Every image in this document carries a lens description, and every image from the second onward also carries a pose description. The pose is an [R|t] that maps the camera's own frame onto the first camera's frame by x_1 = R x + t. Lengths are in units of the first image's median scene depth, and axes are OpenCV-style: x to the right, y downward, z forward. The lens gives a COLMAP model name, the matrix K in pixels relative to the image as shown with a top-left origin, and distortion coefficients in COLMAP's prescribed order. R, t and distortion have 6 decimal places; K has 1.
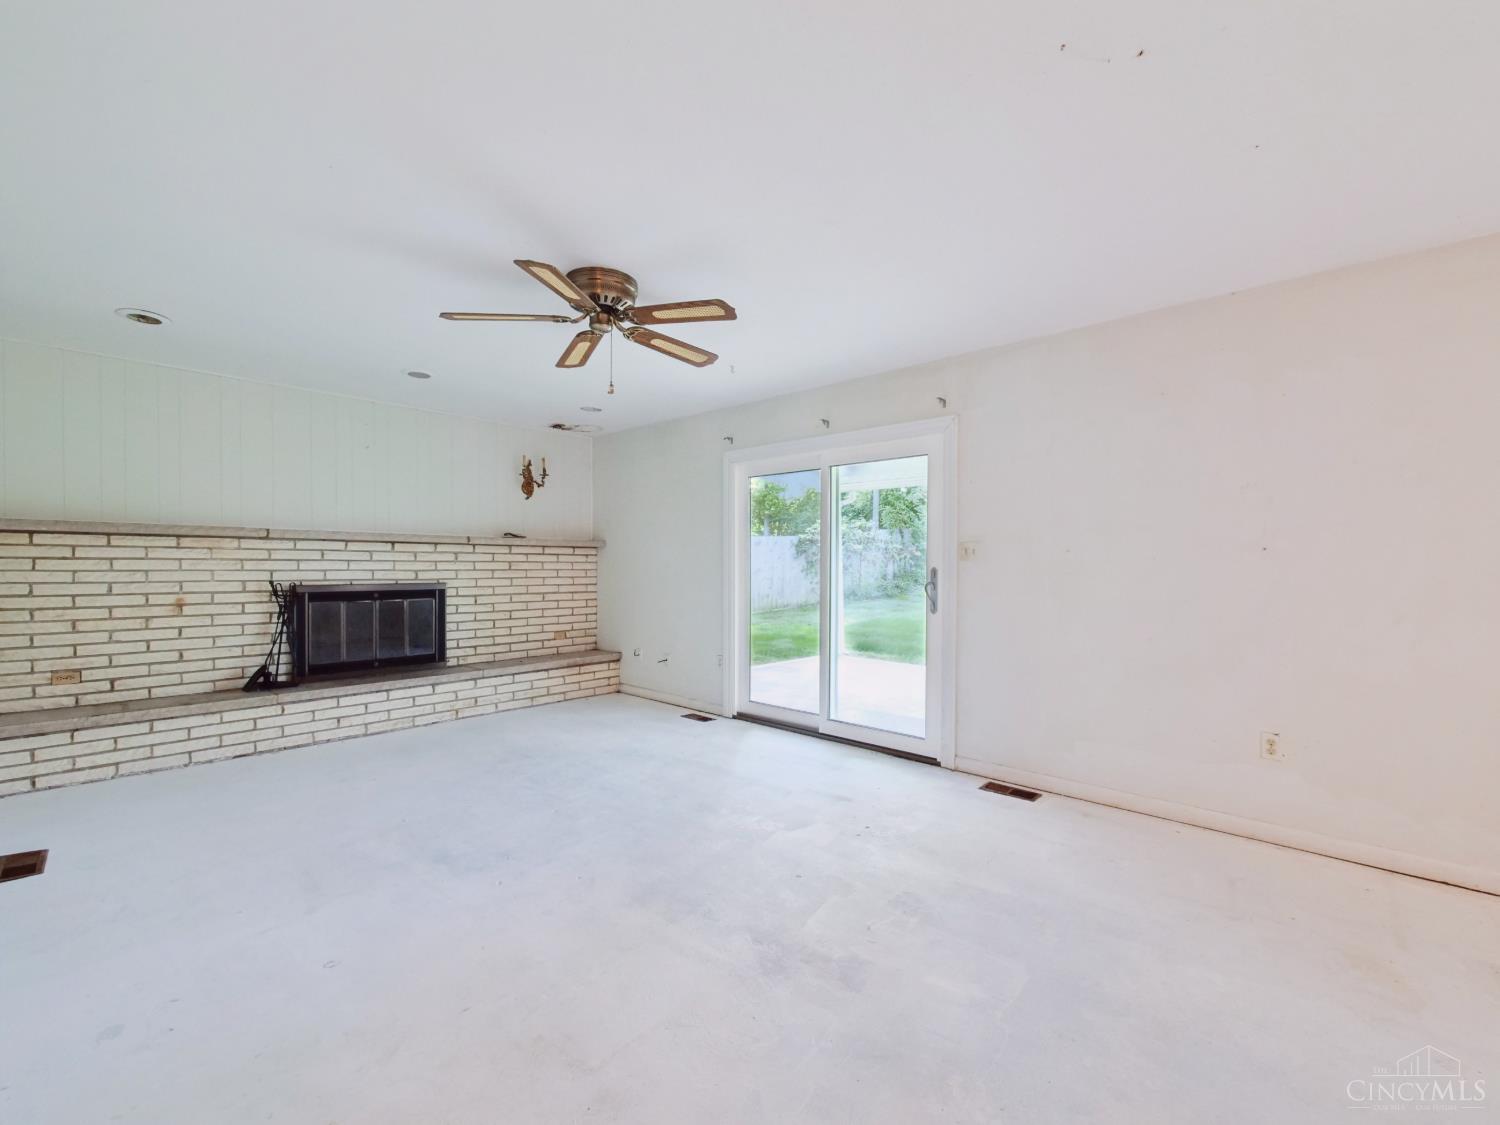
lens RADIAL K [[642.0, 0, 752.3], [0, 642.0, 577.1], [0, 0, 1]] dist [-0.000386, 0.000057]
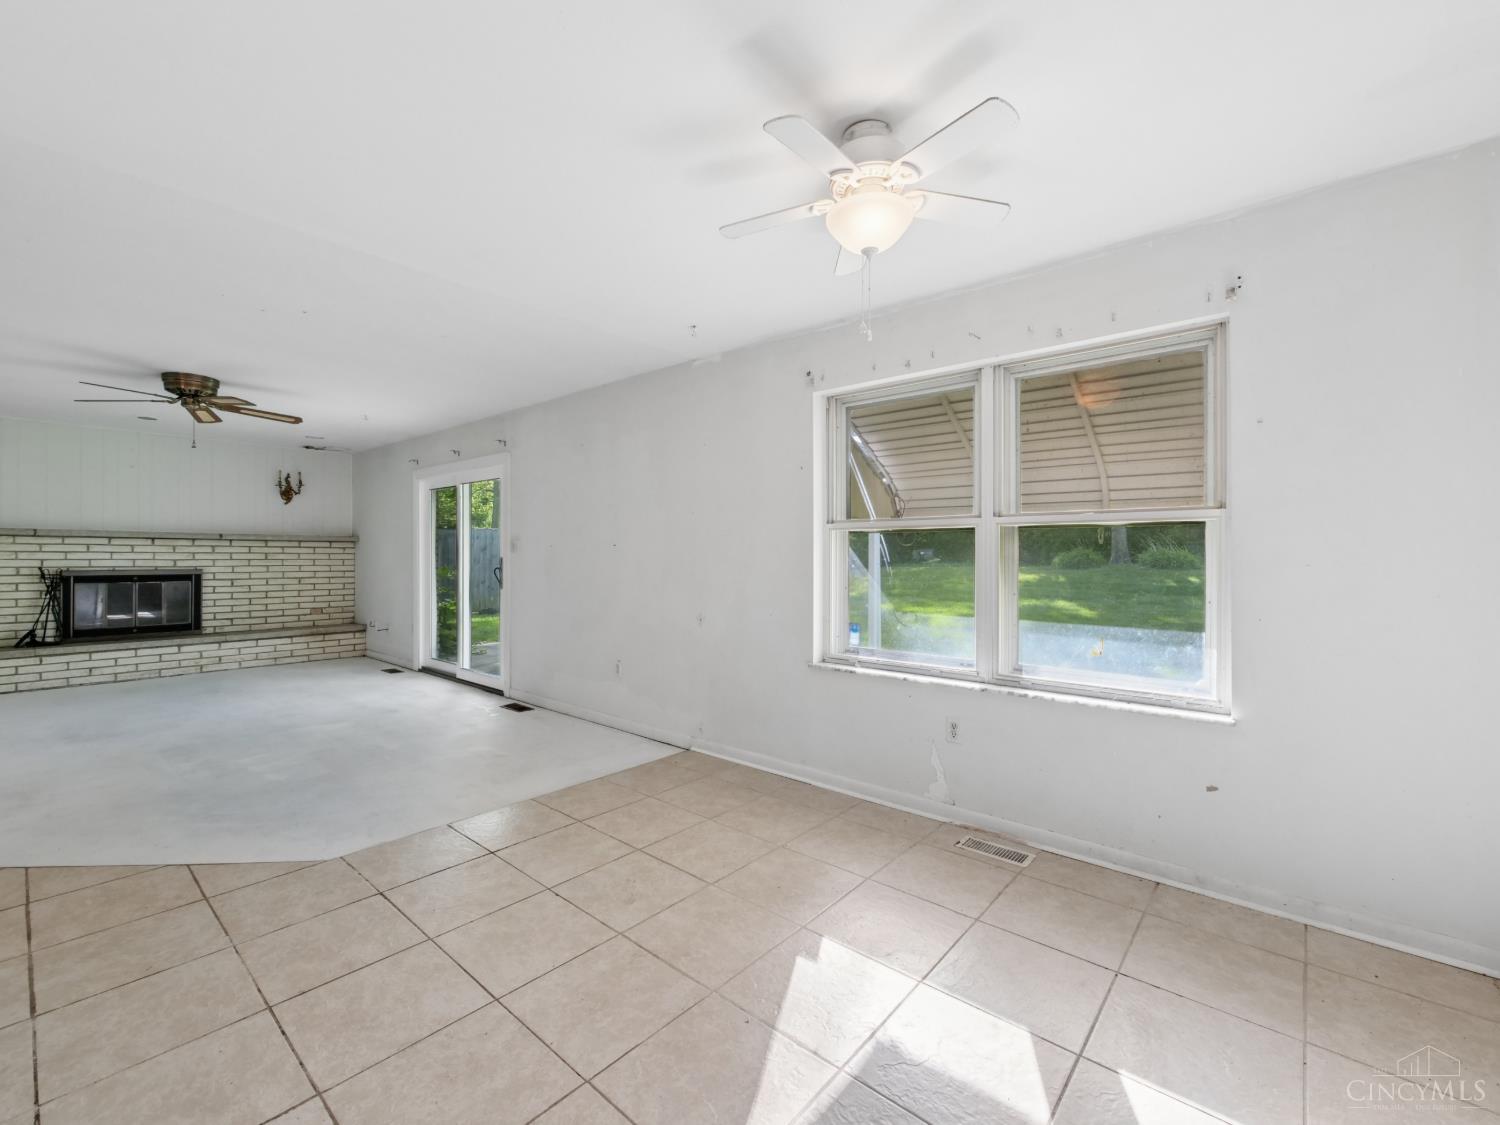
lens RADIAL K [[643.4, 0, 749.0], [0, 643.4, 559.5], [0, 0, 1]] dist [-0.001741, -0.000373]
pose [[0.999302, 0.000424, 0.037362, 0.626406], [0.000045, 0.999921, -0.012567, 0.006047], [-0.037365, 0.012560, 0.999223, -0.370104]]
